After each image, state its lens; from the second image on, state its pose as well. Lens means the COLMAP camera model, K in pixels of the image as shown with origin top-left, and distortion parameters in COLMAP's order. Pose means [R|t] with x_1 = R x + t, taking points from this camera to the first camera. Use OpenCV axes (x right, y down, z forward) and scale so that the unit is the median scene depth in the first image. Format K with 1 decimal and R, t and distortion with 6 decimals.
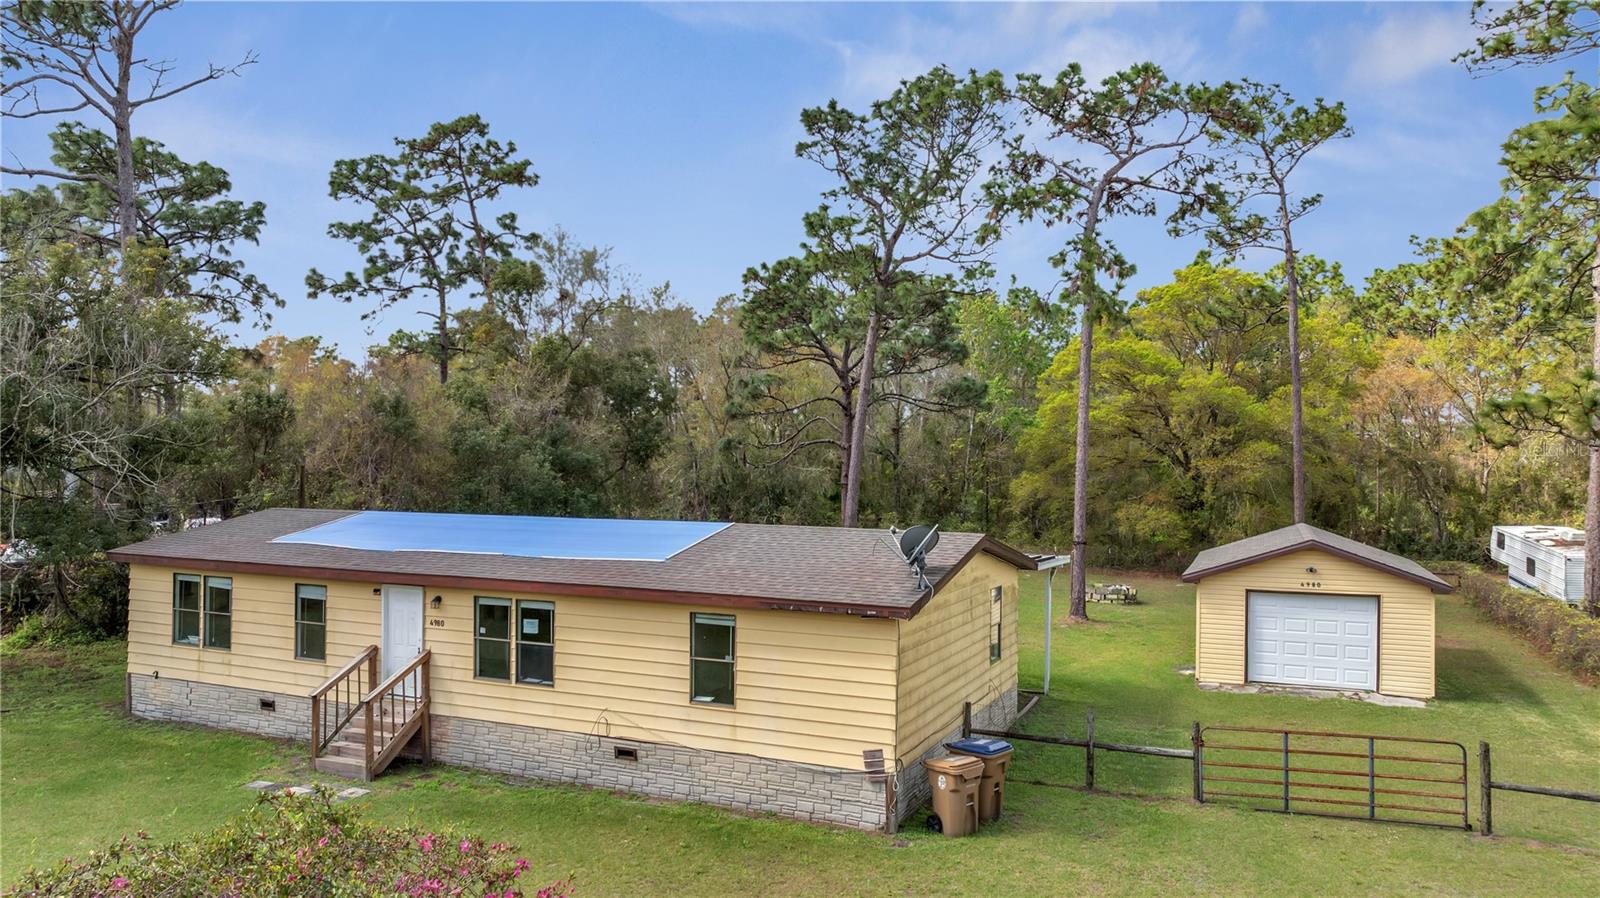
lens RADIAL K [[1128.7, 0, 800.0], [0, 1128.7, 449.0], [0, 0, 1]] dist [-0.022369, 0.005061]
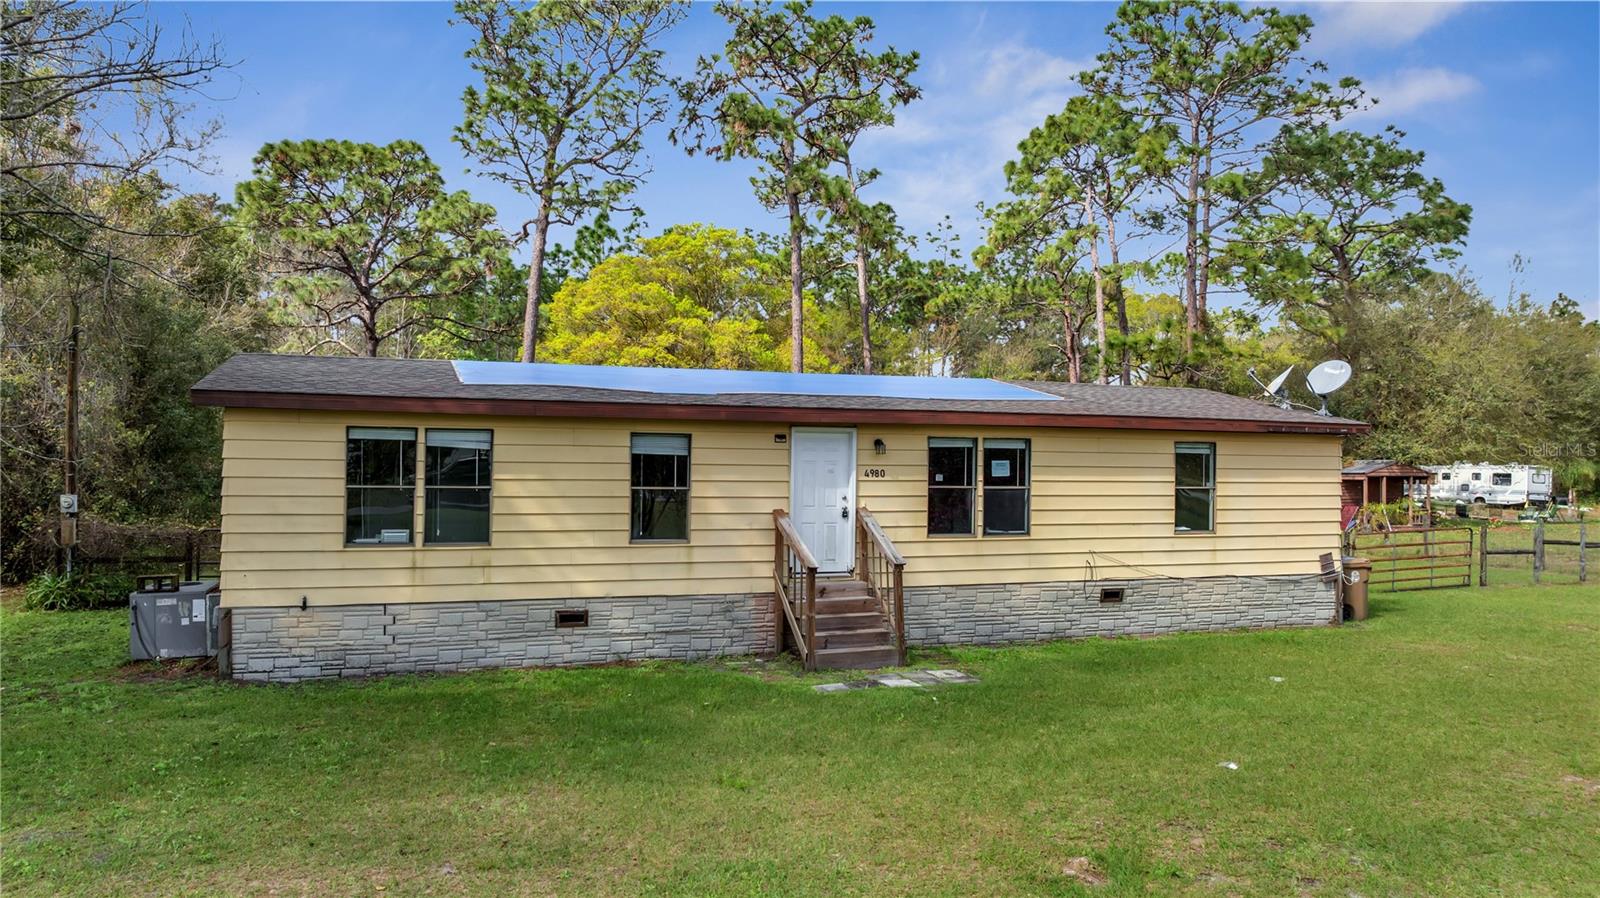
lens RADIAL K [[1128.0, 0, 802.9], [0, 1128.0, 448.4], [0, 0, 1]] dist [-0.020326, -0.004924]
pose [[0.713091, 0.004692, 0.701056, -0.856671], [-0.010805, 0.999932, 0.004297, 0.125117], [-0.700989, -0.010639, 0.713093, 0.437102]]
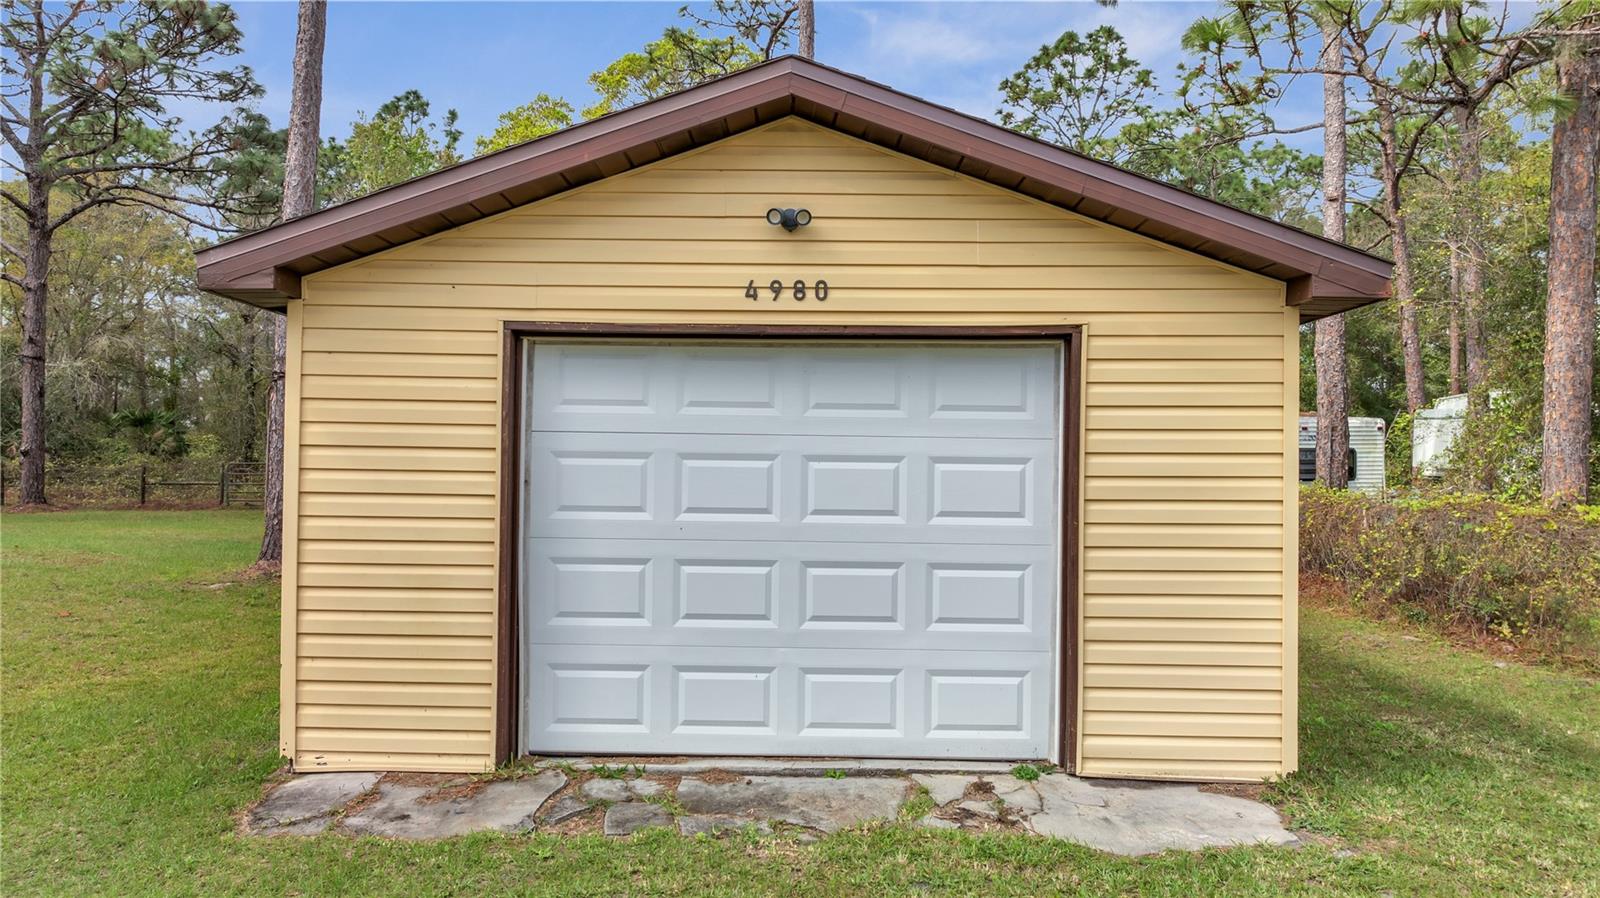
lens RADIAL K [[1112.2, 0, 800.0], [0, 1112.2, 449.0], [0, 0, 1]] dist [-0.001839, 0.004536]
pose [[0.926703, 0.001840, 0.375790, 0.474103], [-0.003873, 0.999982, 0.004652, 0.189008], [-0.375775, -0.005767, 0.926693, 1.008366]]
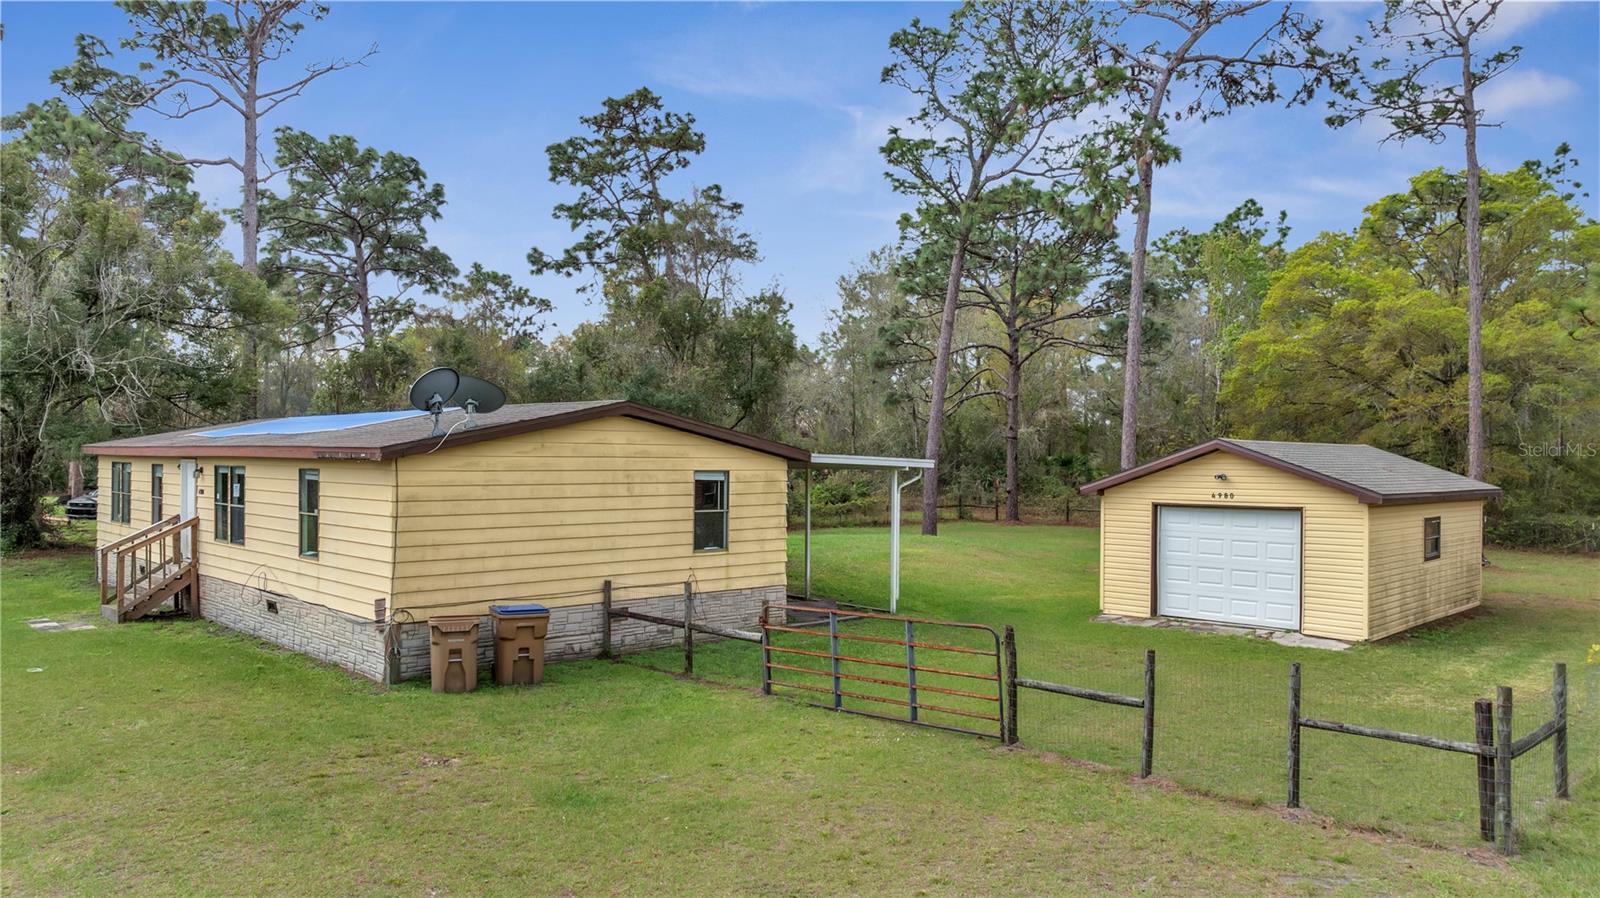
lens RADIAL K [[1128.0, 0, 802.9], [0, 1128.0, 448.4], [0, 0, 1]] dist [-0.020326, -0.004924]
pose [[0.929665, -0.005554, -0.368364, 0.594372], [0.005349, 0.999984, -0.001577, 0.108828], [0.368367, -0.000505, 0.929680, 0.178123]]
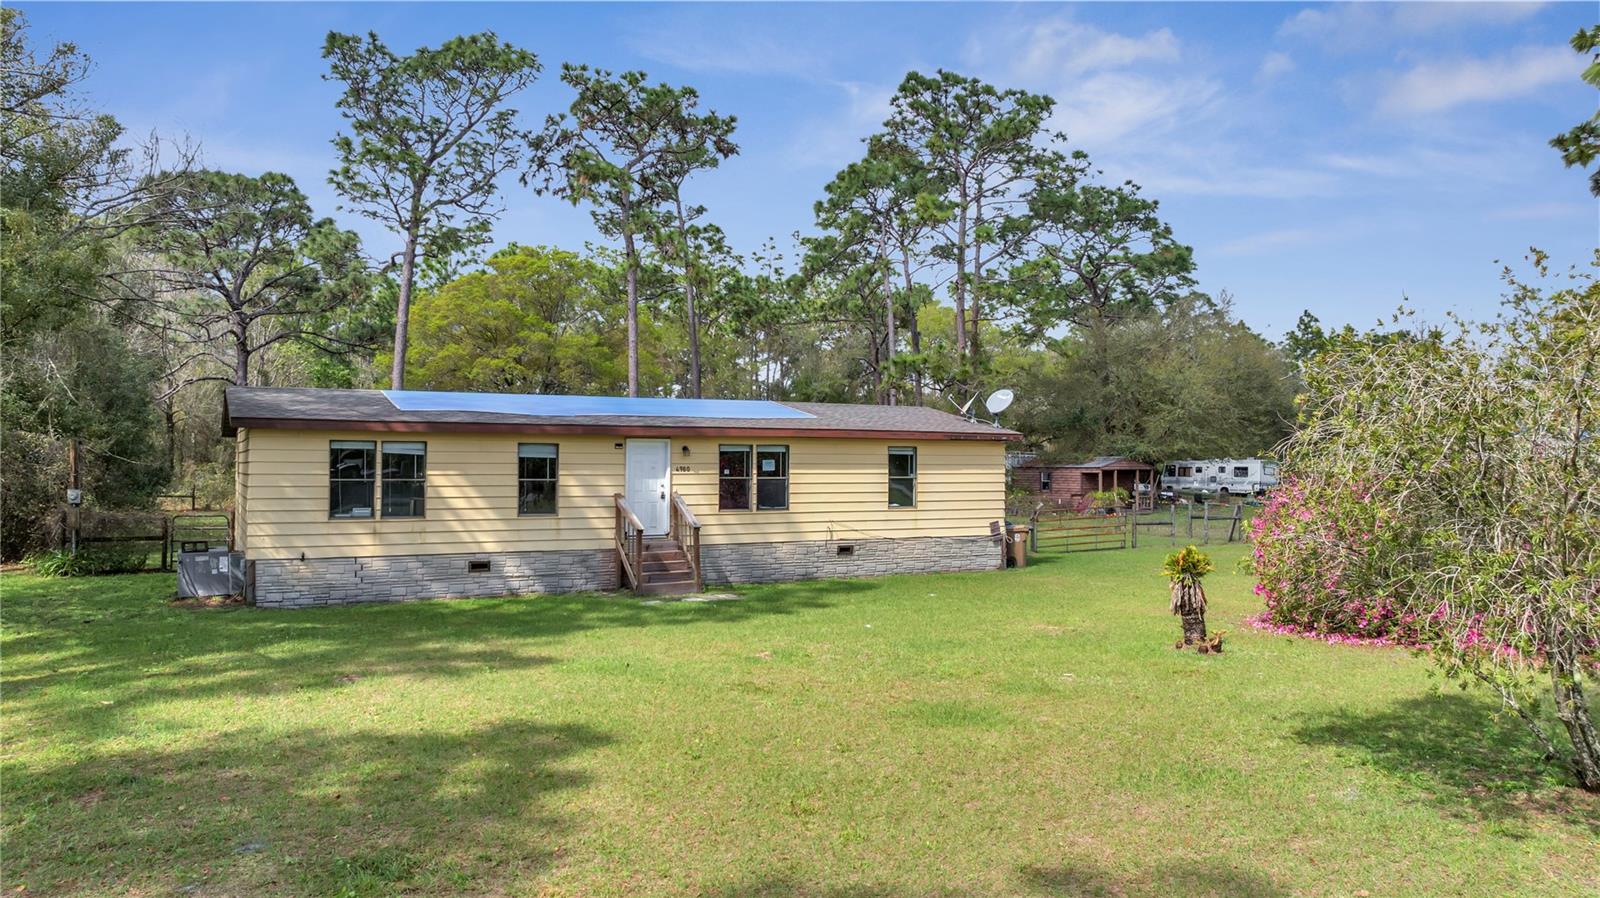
lens RADIAL K [[1128.0, 0, 802.9], [0, 1128.0, 448.4], [0, 0, 1]] dist [-0.020326, -0.004924]
pose [[0.607140, 0.000356, 0.794595, -1.113727], [-0.007094, 0.999962, 0.004973, 0.117534], [-0.794563, -0.008657, 0.607120, 0.164145]]
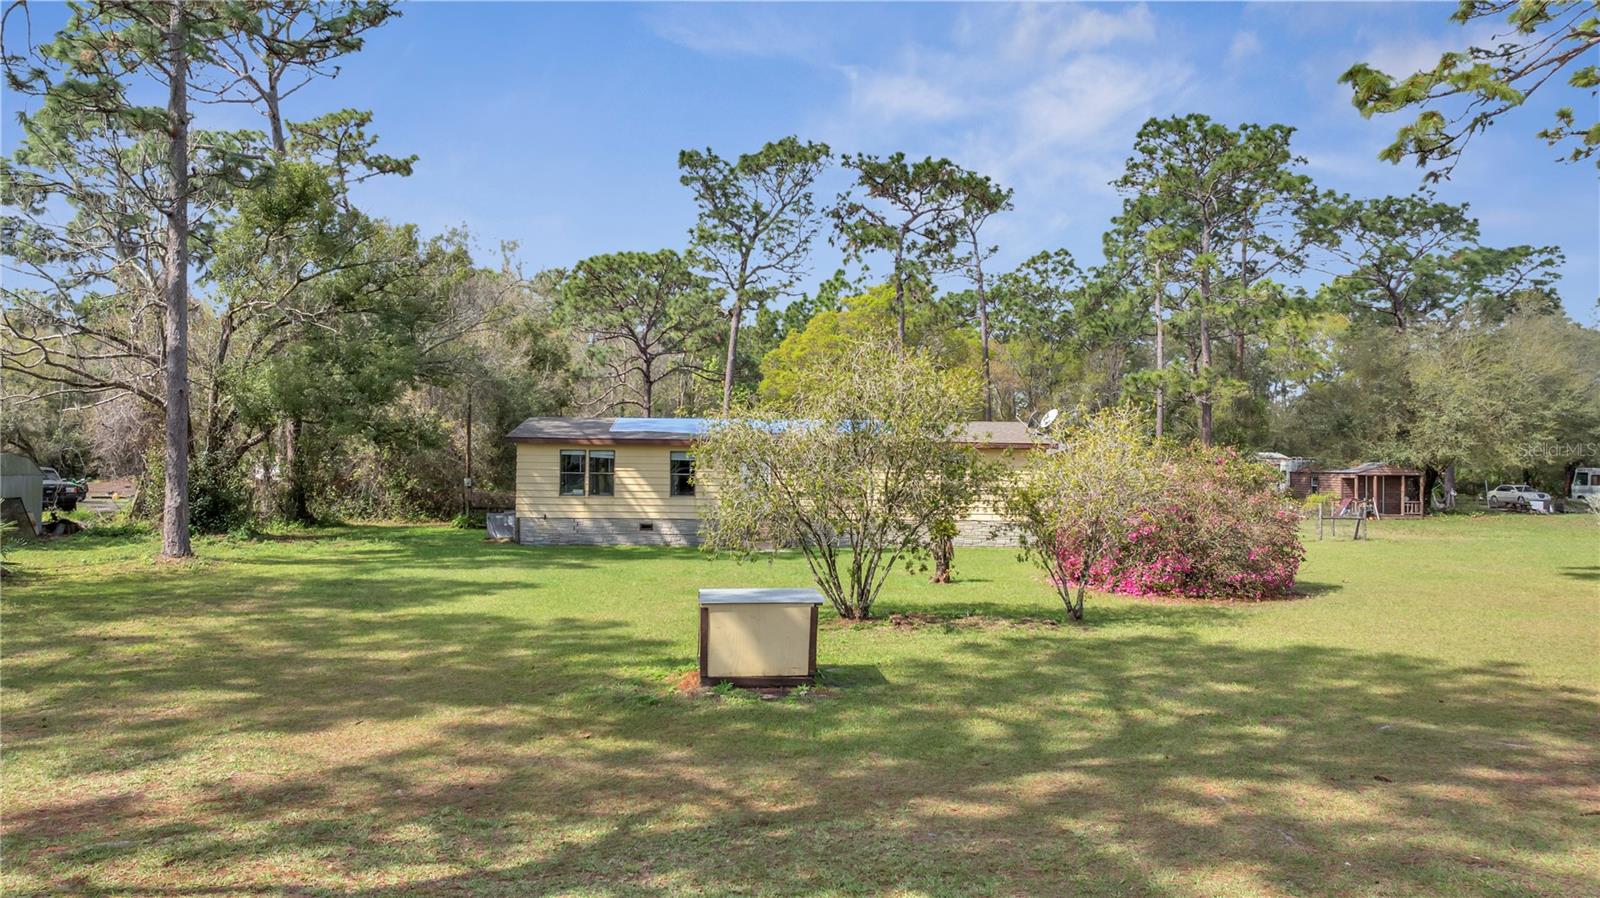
lens RADIAL K [[1128.0, 0, 802.9], [0, 1128.0, 448.4], [0, 0, 1]] dist [-0.020326, -0.004924]
pose [[0.886076, 0.002888, 0.463531, -1.048060], [-0.005110, 0.999981, 0.003539, 0.108516], [-0.463512, -0.005504, 0.886073, -0.564901]]
